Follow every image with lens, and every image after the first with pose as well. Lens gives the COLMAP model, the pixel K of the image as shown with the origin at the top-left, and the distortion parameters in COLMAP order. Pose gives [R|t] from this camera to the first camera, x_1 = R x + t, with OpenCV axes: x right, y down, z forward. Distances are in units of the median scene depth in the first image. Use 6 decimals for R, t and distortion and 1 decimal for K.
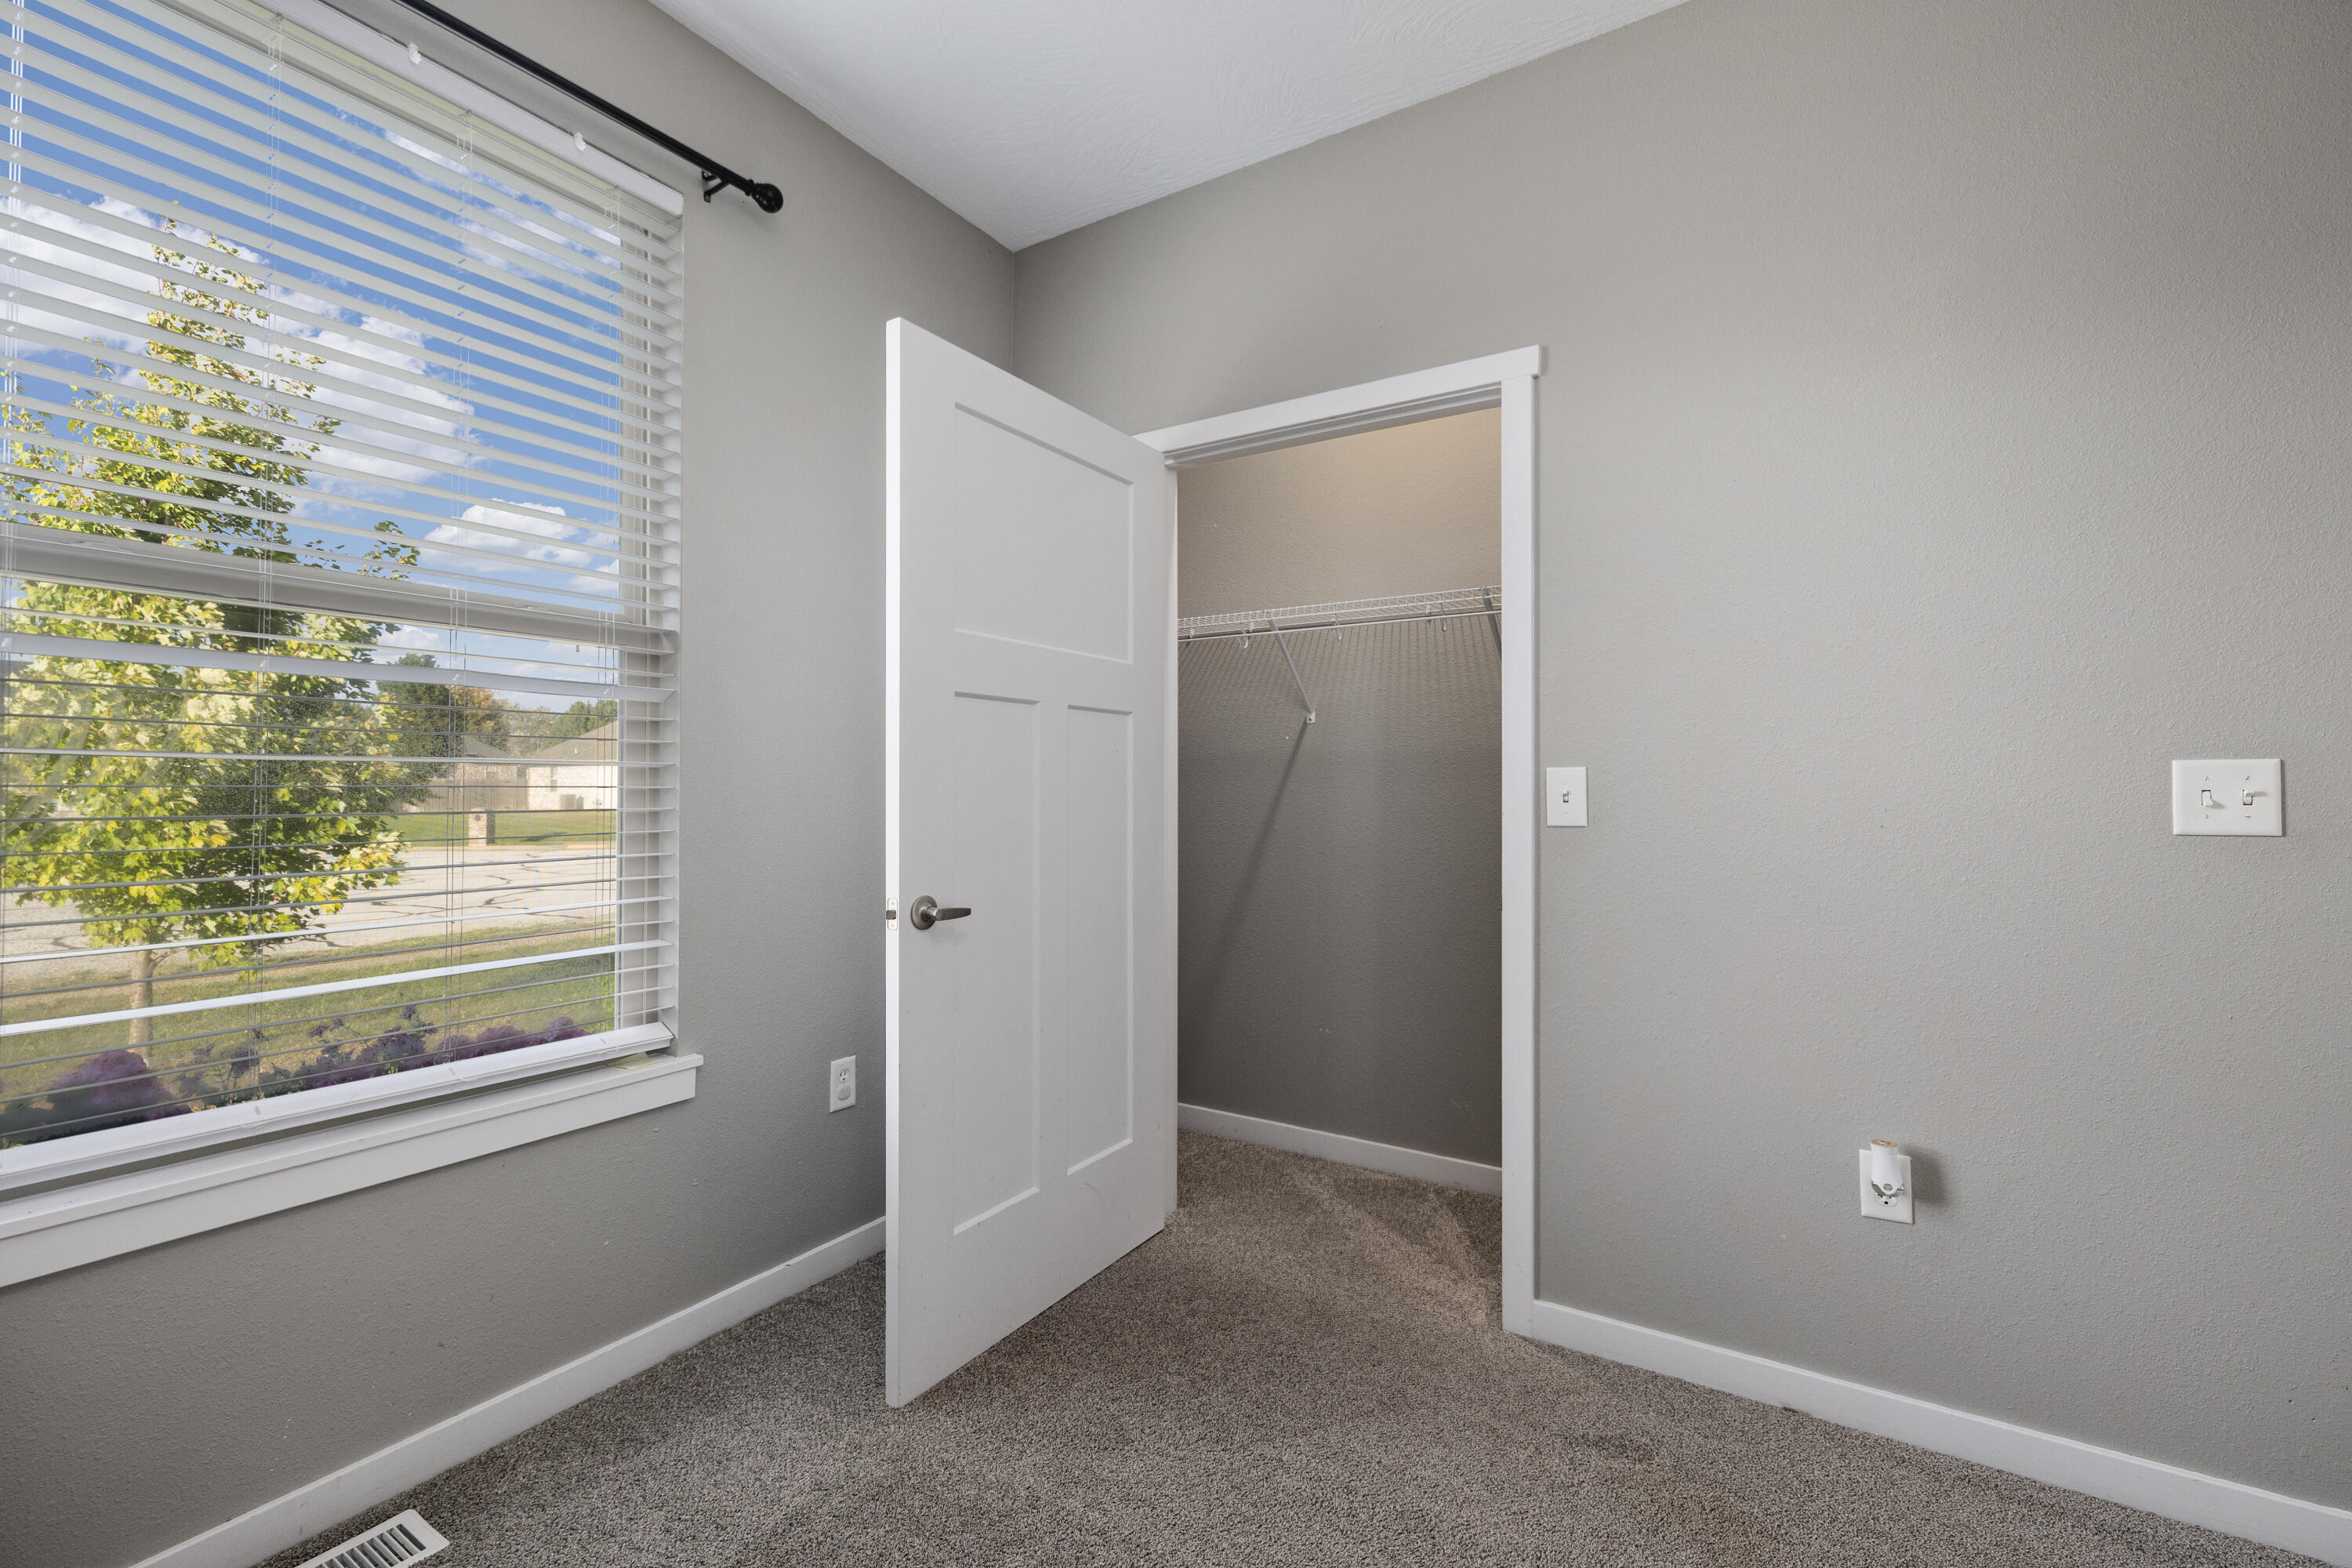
lens RADIAL K [[995.4, 0, 1176.0], [0, 995.4, 784.0], [0, 0, 1]] dist [0.000212, 0.000003]
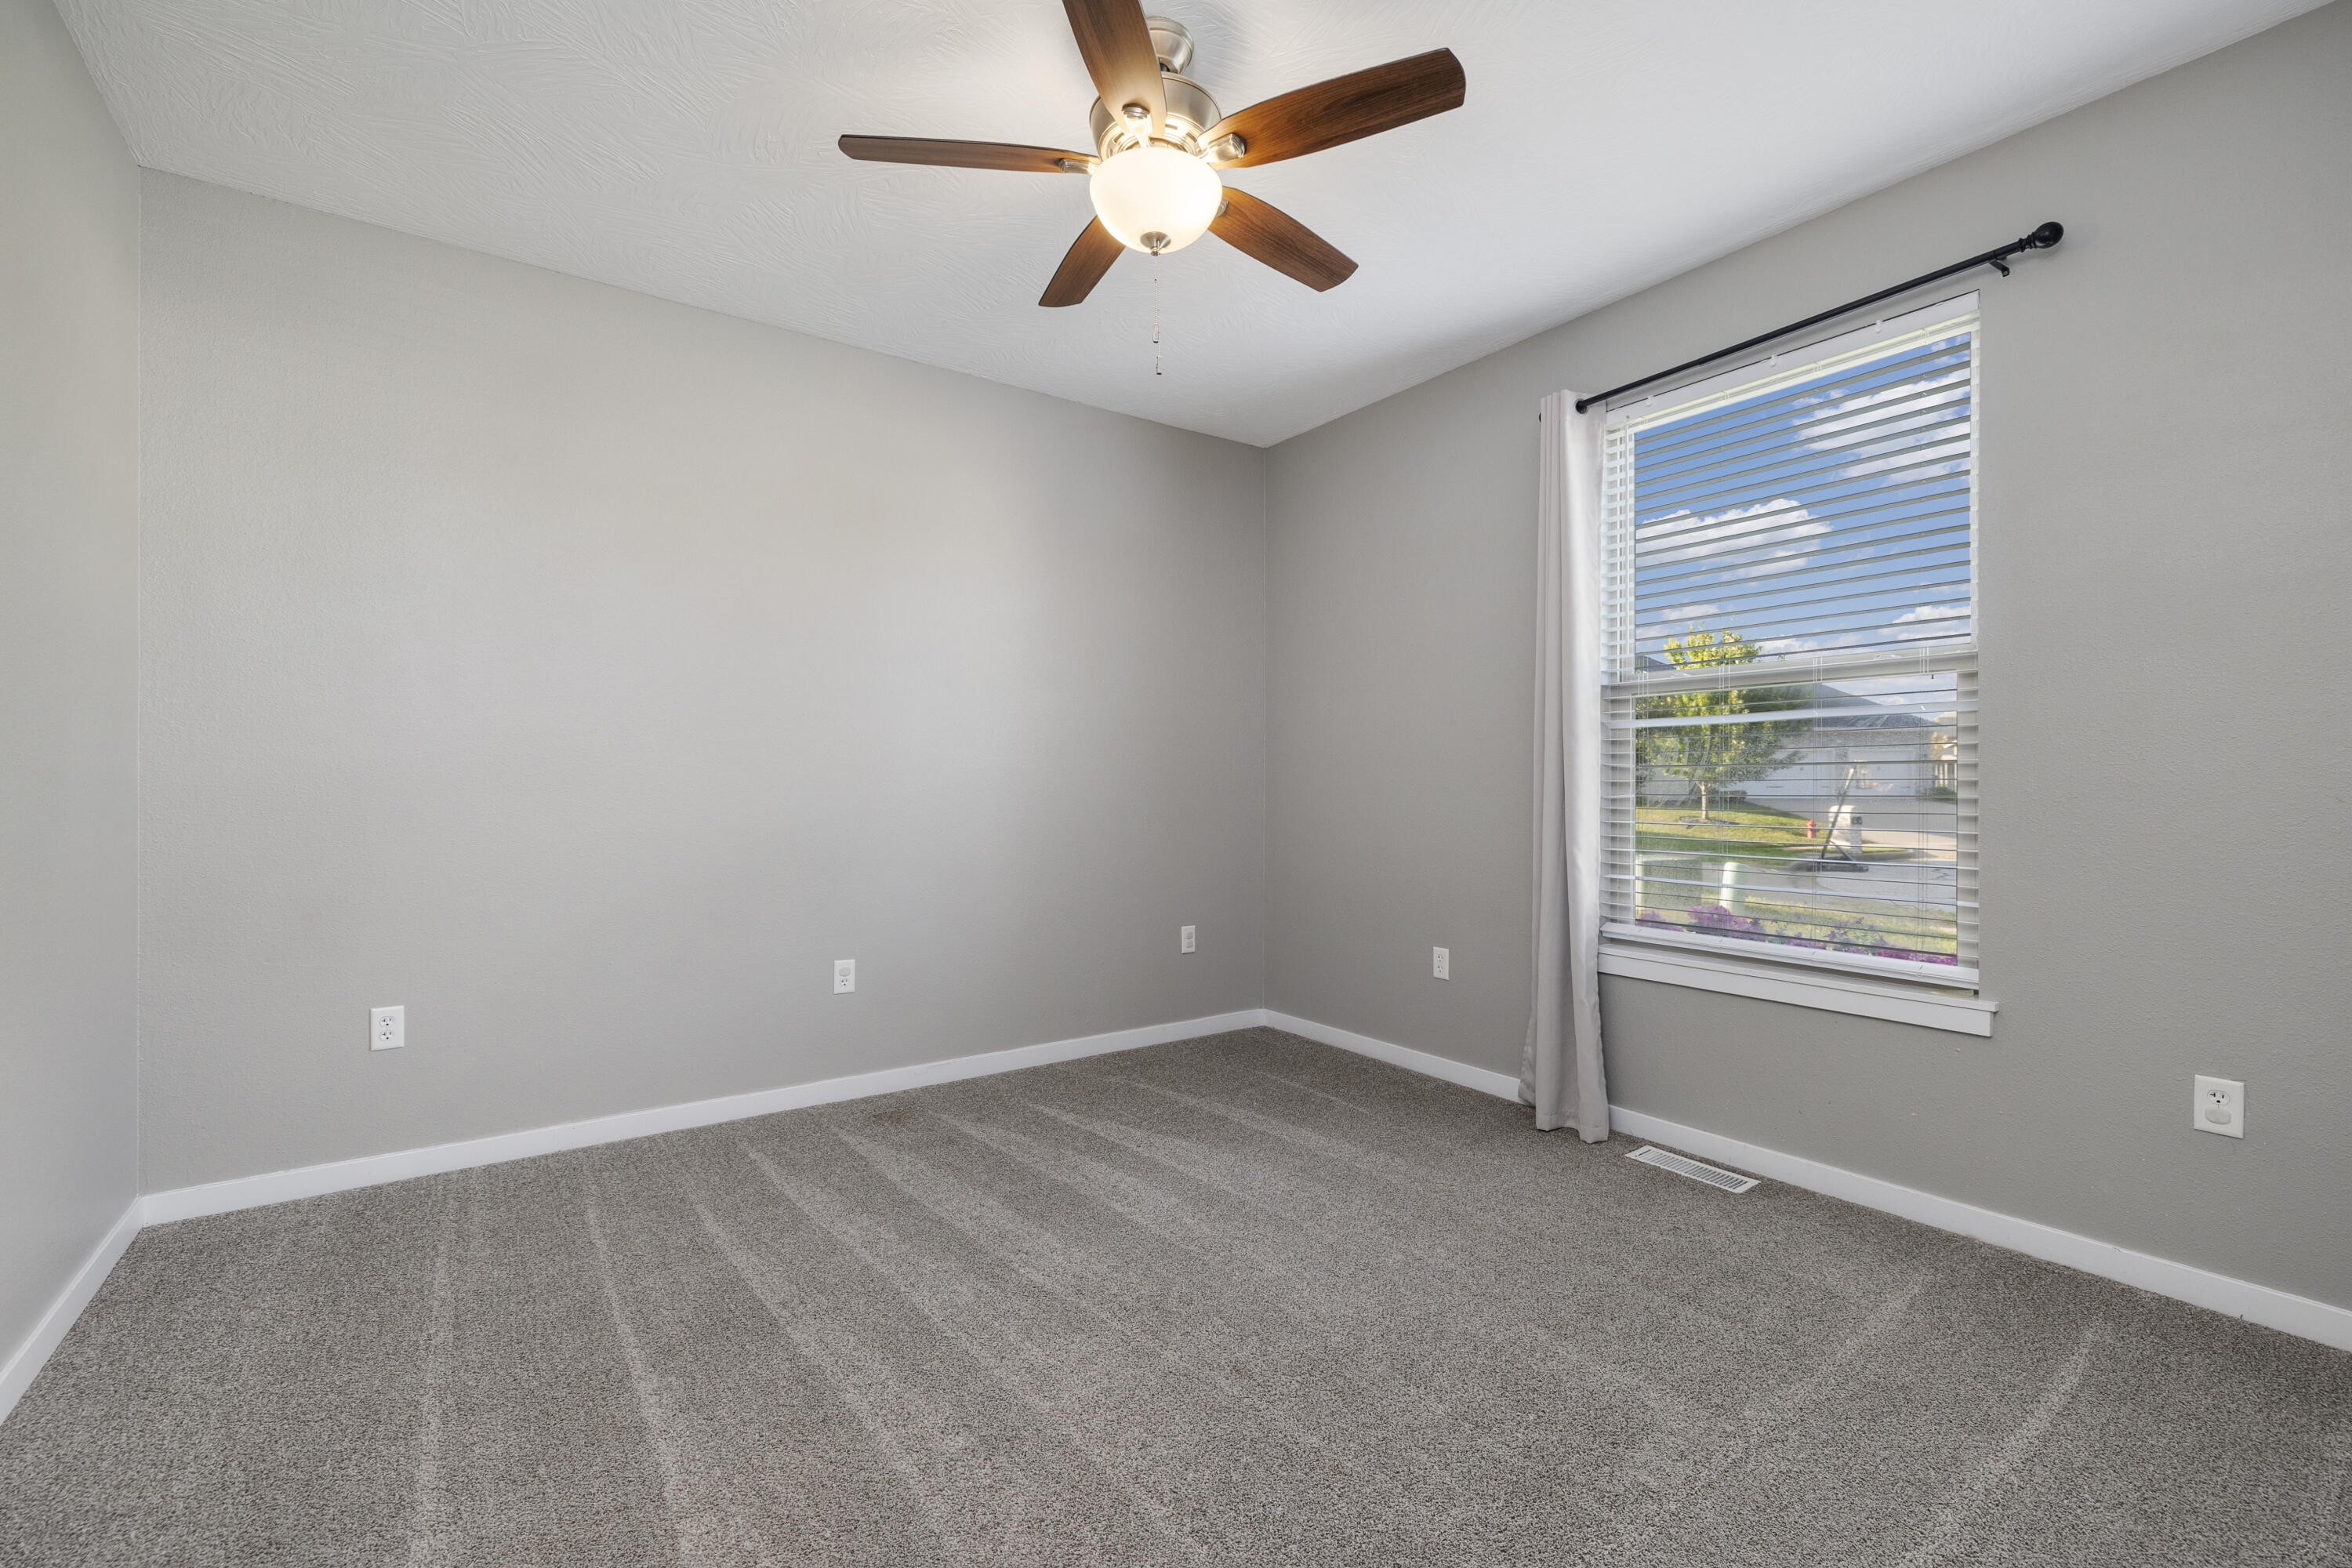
lens RADIAL K [[995.4, 0, 1176.0], [0, 995.4, 784.0], [0, 0, 1]] dist [0.000212, 0.000003]
pose [[-0.380075, -0.003904, -0.924947, 1.056057], [0.003328, 0.999979, -0.005588, 0.015320], [0.924950, -0.005202, -0.380054, 0.581148]]
